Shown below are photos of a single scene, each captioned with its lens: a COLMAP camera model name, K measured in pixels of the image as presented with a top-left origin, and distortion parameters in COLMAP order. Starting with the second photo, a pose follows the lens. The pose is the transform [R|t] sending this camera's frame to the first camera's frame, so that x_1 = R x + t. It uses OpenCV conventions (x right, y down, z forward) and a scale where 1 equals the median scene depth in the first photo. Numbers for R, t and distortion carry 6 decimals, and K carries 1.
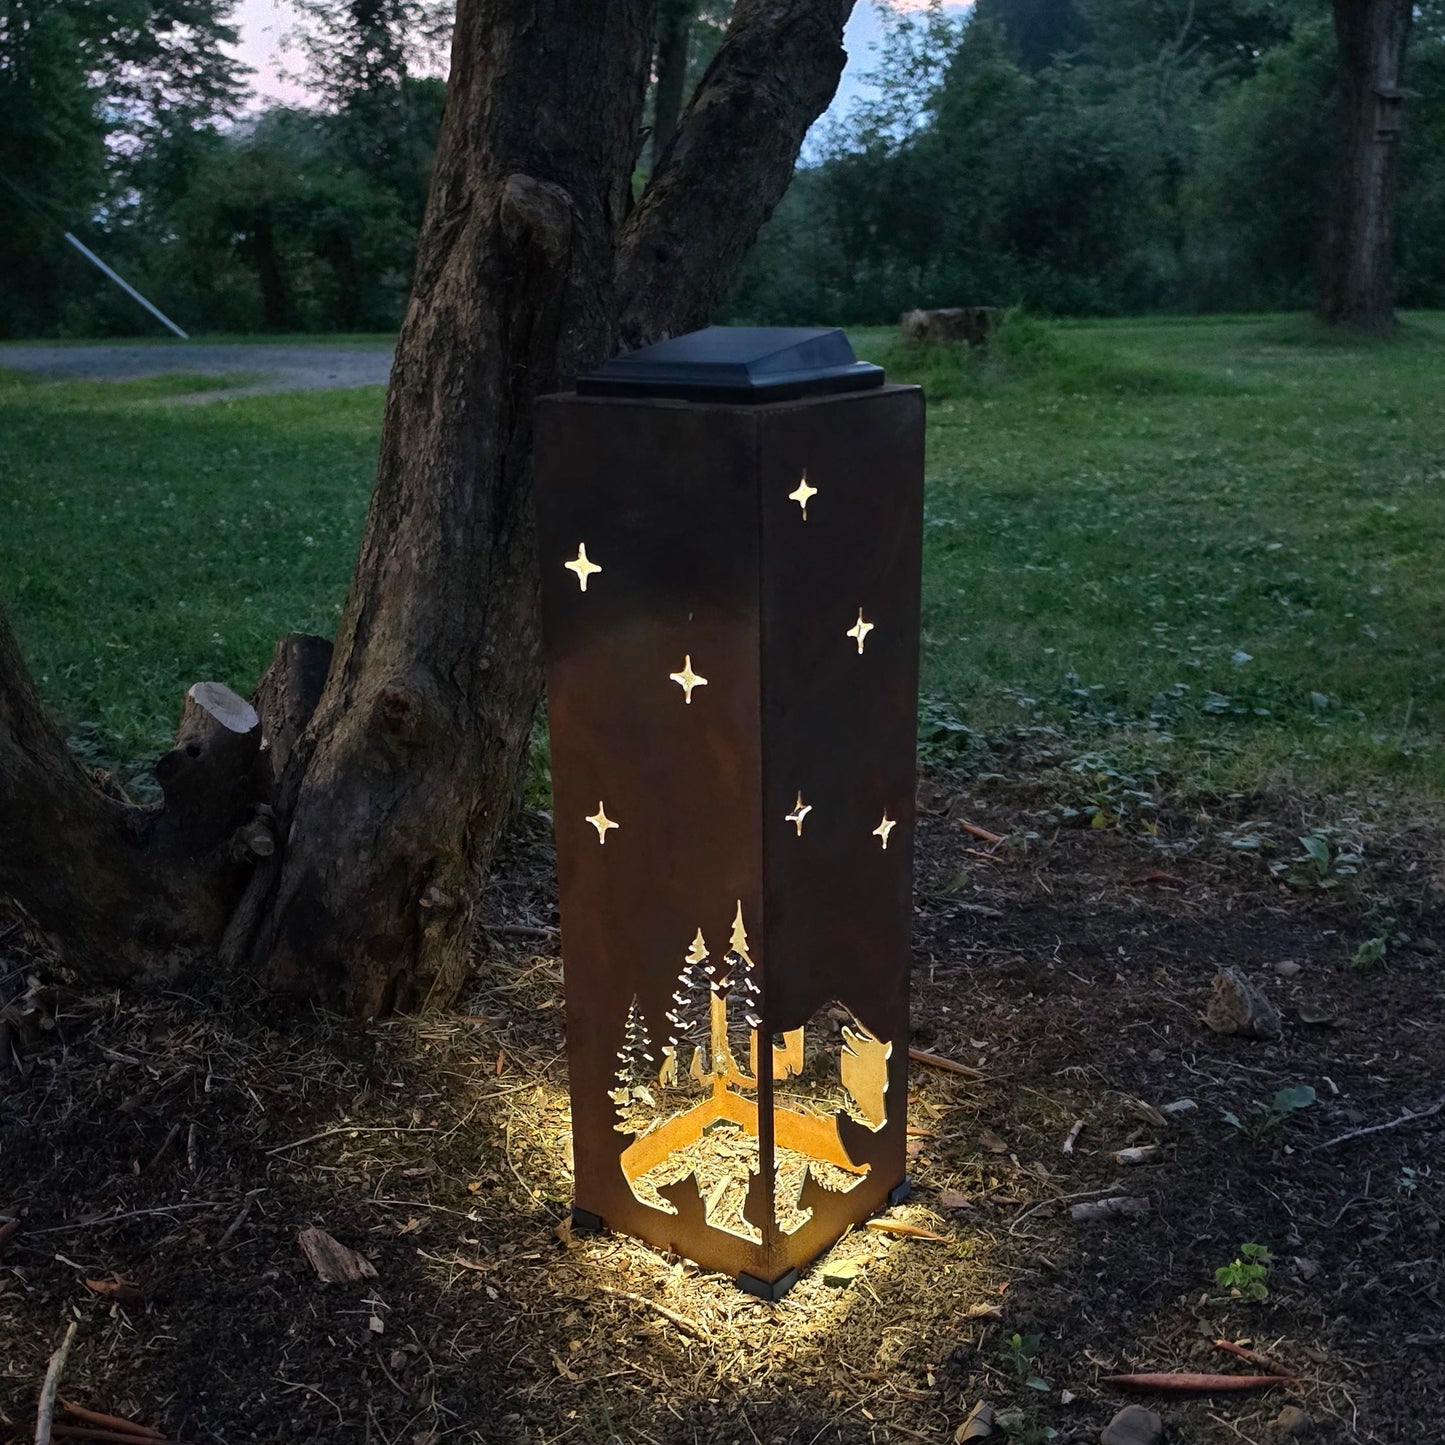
lens RADIAL K [[1693.8, 0, 723.1], [0, 1693.8, 917.0], [0, 0, 1]] dist [0.134004, -0.239532]
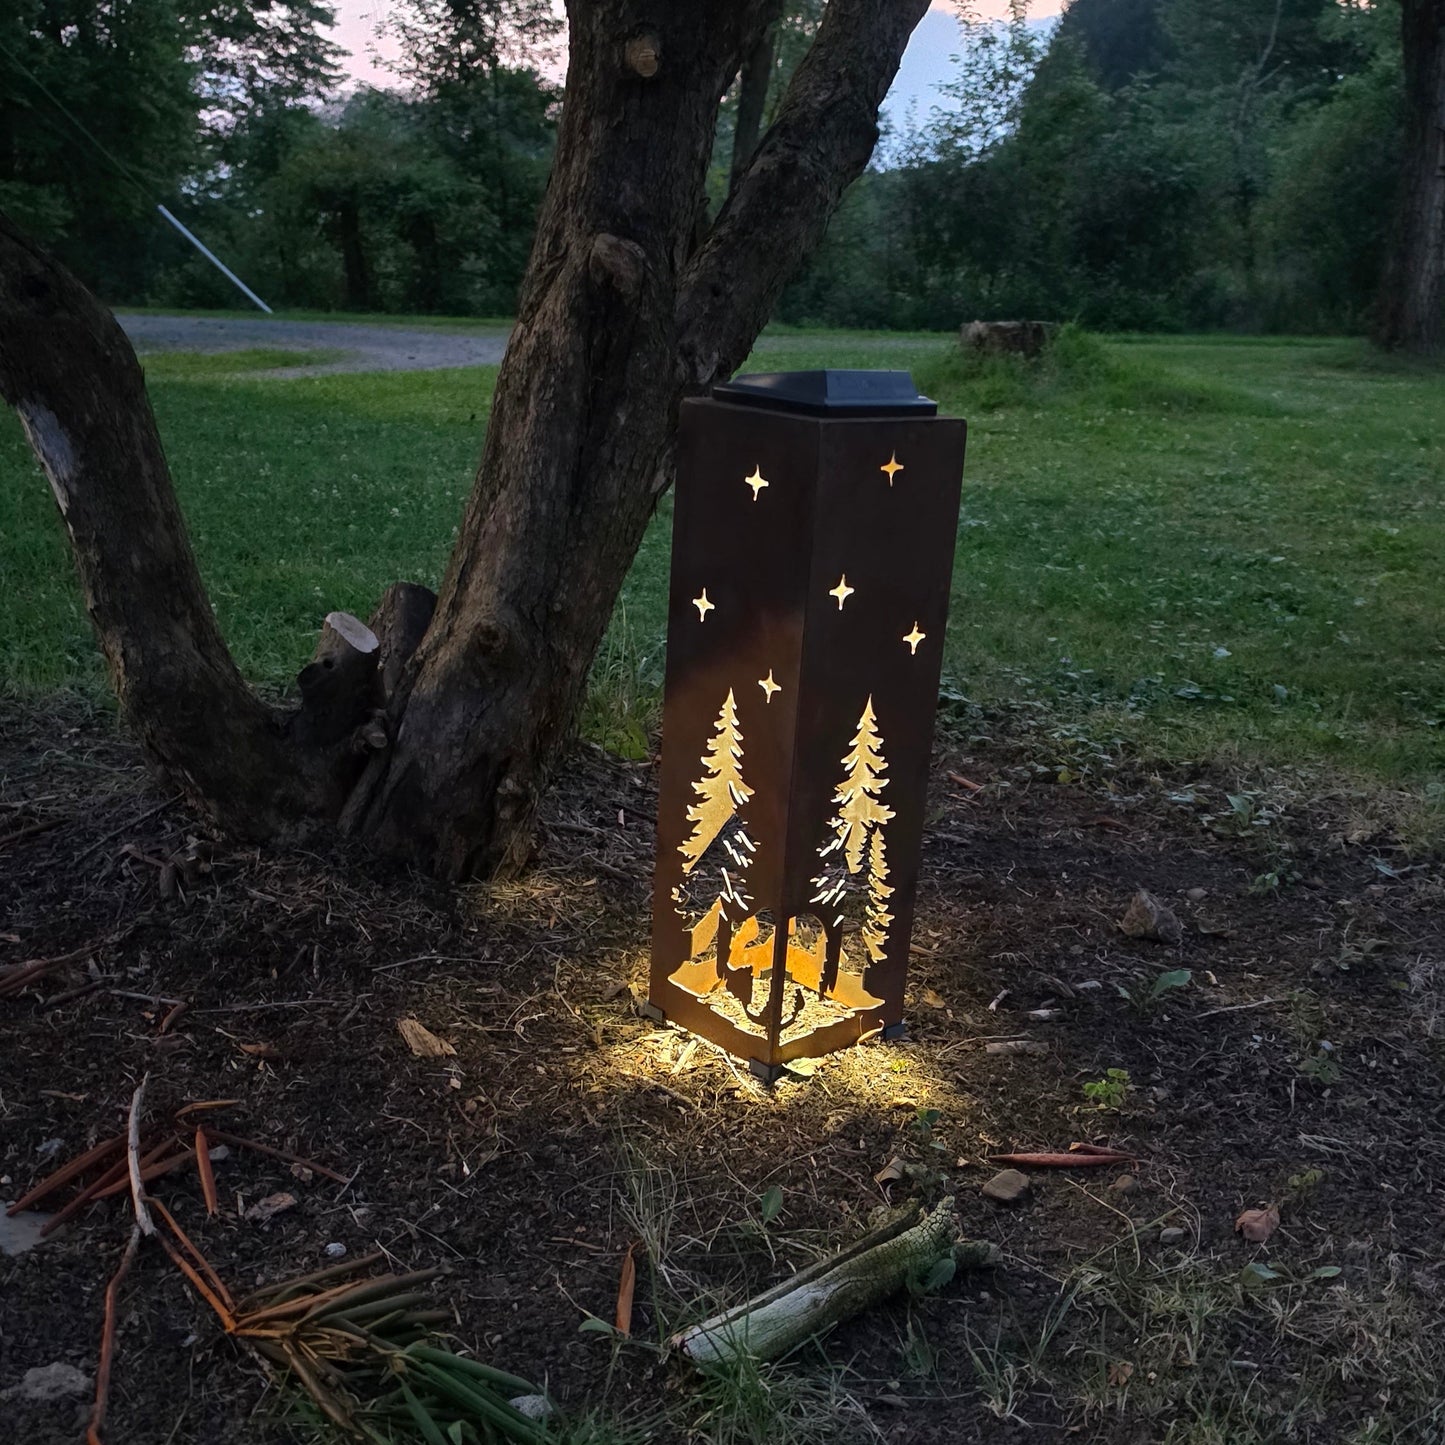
lens RADIAL K [[1767.6, 0, 736.2], [0, 1767.6, 890.7], [0, 0, 1]] dist [0.152517, -0.299564]
pose [[0.998416, 0.052341, -0.020647, 0.027226], [-0.052756, 0.998405, -0.020130, 0.069631], [0.019560, 0.021187, 0.999584, -0.272943]]
